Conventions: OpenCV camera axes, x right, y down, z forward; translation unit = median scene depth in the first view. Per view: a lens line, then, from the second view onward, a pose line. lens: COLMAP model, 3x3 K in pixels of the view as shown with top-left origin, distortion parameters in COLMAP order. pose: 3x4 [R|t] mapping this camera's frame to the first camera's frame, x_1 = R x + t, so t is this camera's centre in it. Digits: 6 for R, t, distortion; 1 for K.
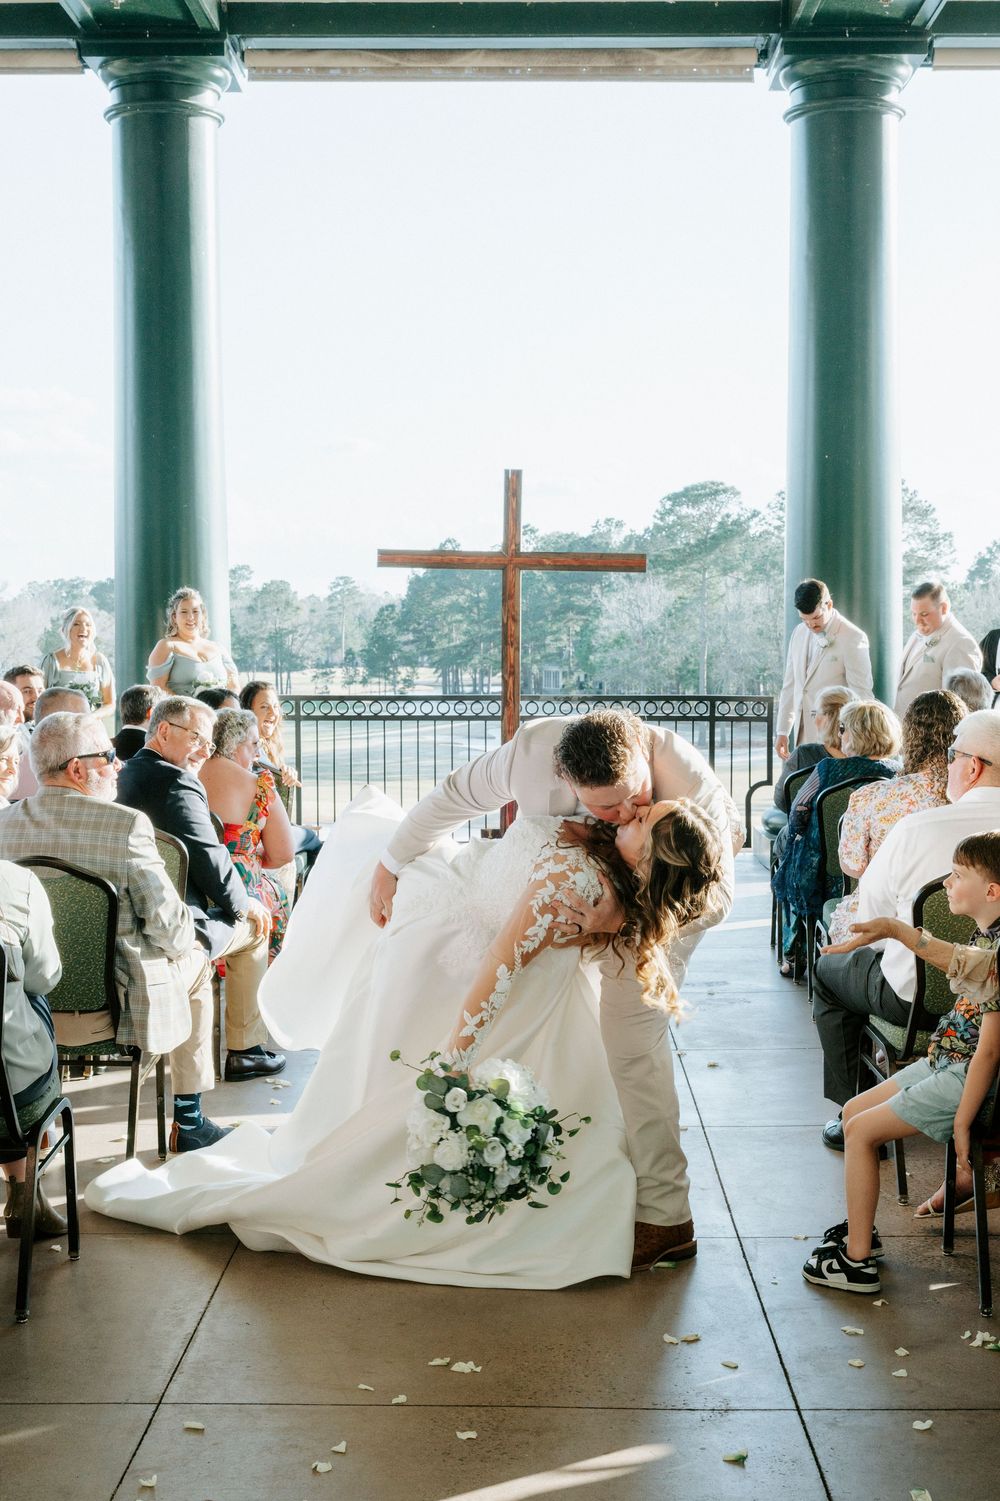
lens RADIAL K [[2221.5, 0, 493.7], [0, 2221.5, 752.1], [0, 0, 1]] dist [0.057111, 0.000000]
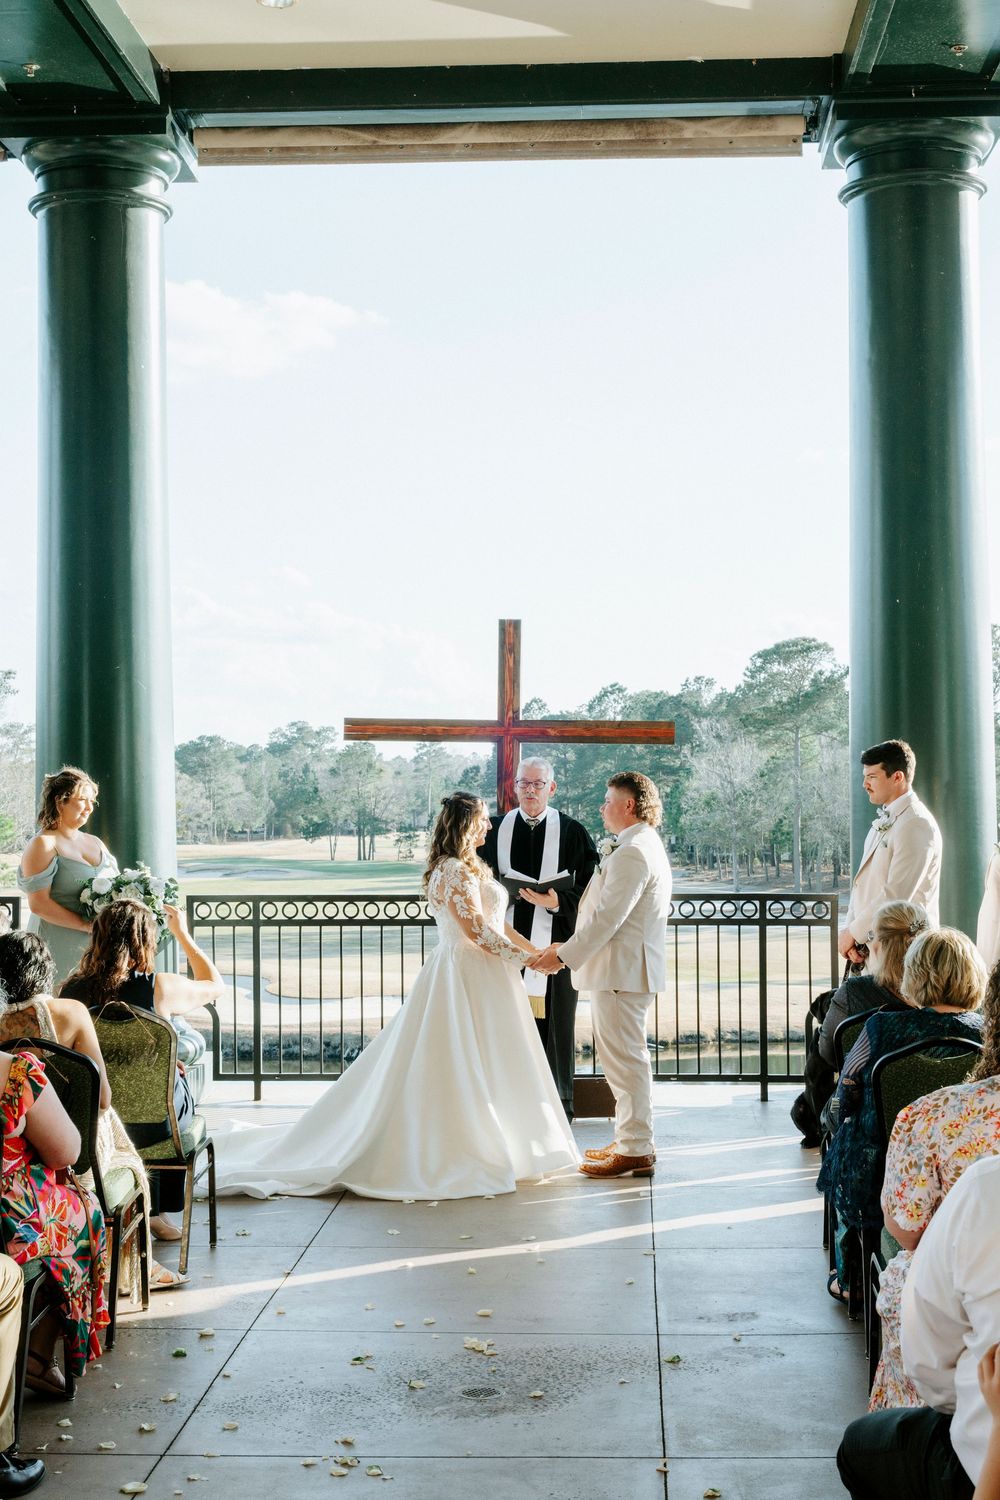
lens RADIAL K [[2220.1, 0, 505.1], [0, 2220.1, 747.1], [0, 0, 1]] dist [0.057111, 0.000000]
pose [[0.999156, -0.006628, -0.040530, 0.037982], [0.003635, 0.997289, -0.073492, -0.019626], [0.040908, 0.073282, 0.996472, 0.183299]]
